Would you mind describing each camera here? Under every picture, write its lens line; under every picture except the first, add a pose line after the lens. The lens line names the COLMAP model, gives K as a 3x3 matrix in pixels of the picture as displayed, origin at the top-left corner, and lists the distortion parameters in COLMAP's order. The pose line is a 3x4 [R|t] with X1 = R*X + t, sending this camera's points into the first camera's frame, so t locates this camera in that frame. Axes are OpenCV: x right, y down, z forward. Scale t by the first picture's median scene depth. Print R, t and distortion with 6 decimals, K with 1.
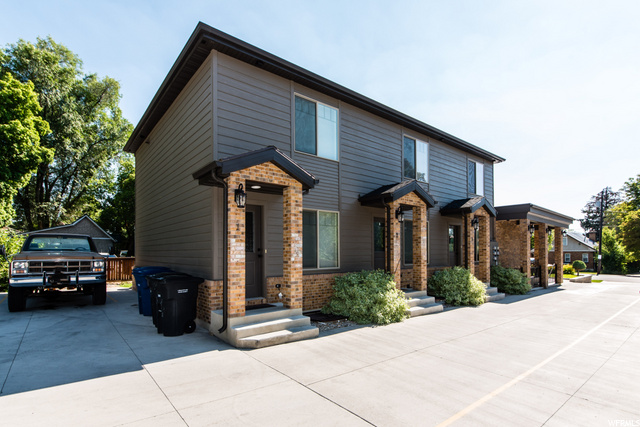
lens RADIAL K [[323.8, 0, 321.7], [0, 323.8, 238.2], [0, 0, 1]] dist [0.011967, 0.000170]
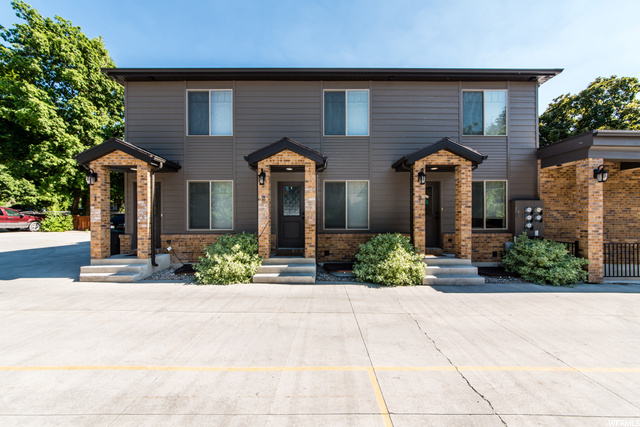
lens RADIAL K [[206.8, 0, 322.2], [0, 206.8, 216.6], [0, 0, 1]] dist [-0.005028, 0.000050]
pose [[0.768311, 0.002808, -0.640071, 0.420338], [0.028314, 0.998862, 0.038369, 0.014891], [0.639450, -0.047603, 0.767357, 0.346510]]
